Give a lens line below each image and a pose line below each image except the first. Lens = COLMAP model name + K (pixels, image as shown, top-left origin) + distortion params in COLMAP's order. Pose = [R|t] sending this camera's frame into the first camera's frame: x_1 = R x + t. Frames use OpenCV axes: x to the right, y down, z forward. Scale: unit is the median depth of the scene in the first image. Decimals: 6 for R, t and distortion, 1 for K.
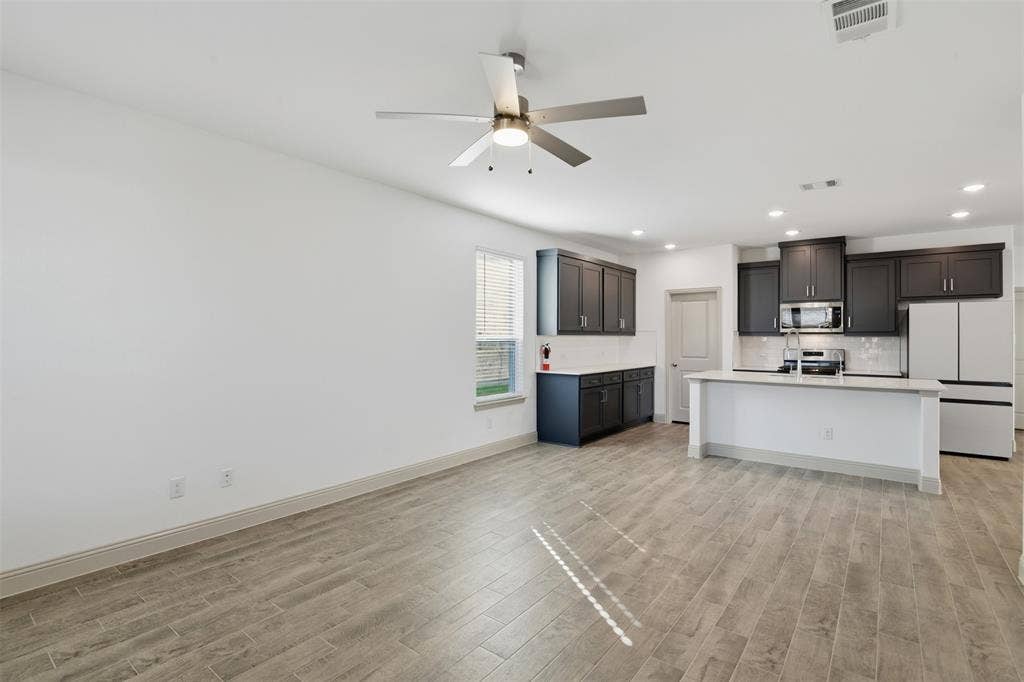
lens RADIAL K [[497.5, 0, 506.2], [0, 497.5, 333.8], [0, 0, 1]] dist [-0.004199, -0.001679]
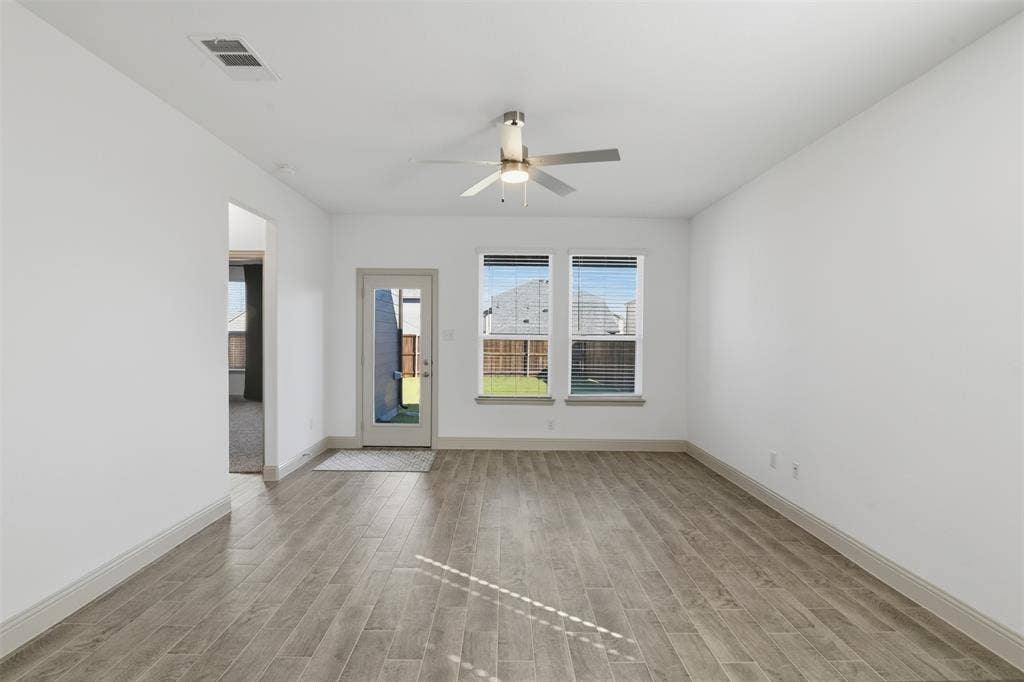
lens RADIAL K [[490.9, 0, 515.2], [0, 490.9, 343.0], [0, 0, 1]] dist [-0.005049, -0.000343]
pose [[-0.781414, -0.002831, -0.624006, 0.284464], [-0.009854, 0.999921, 0.007804, 0.005055], [0.623935, 0.012247, -0.781381, 0.714277]]
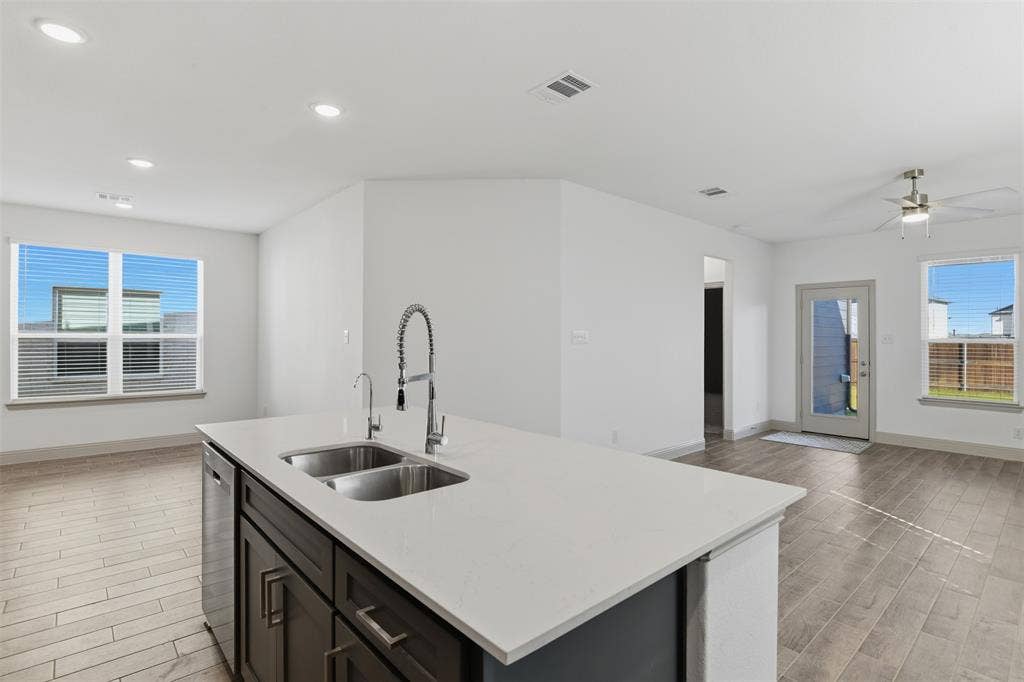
lens RADIAL K [[497.5, 0, 506.2], [0, 497.5, 333.8], [0, 0, 1]] dist [-0.004199, -0.001679]
pose [[-0.981276, -0.008208, 0.192433, 0.383382], [-0.010662, 0.999874, -0.011719, 0.007825], [-0.192313, -0.013552, -0.981240, 1.082180]]
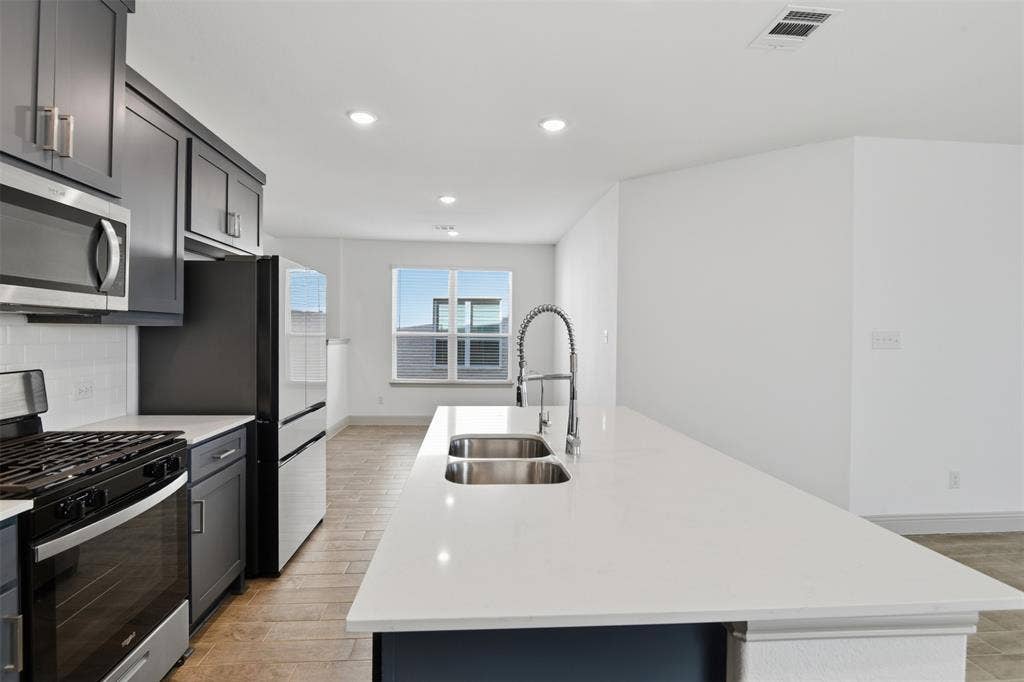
lens RADIAL K [[503.0, 0, 516.4], [0, 503.0, 339.5], [0, 0, 1]] dist [-0.002885, -0.000905]
pose [[-0.682150, -0.019672, 0.730947, 0.294212], [-0.019953, 0.999767, 0.008286, 0.006495], [-0.730940, -0.008932, -0.682383, 1.030844]]
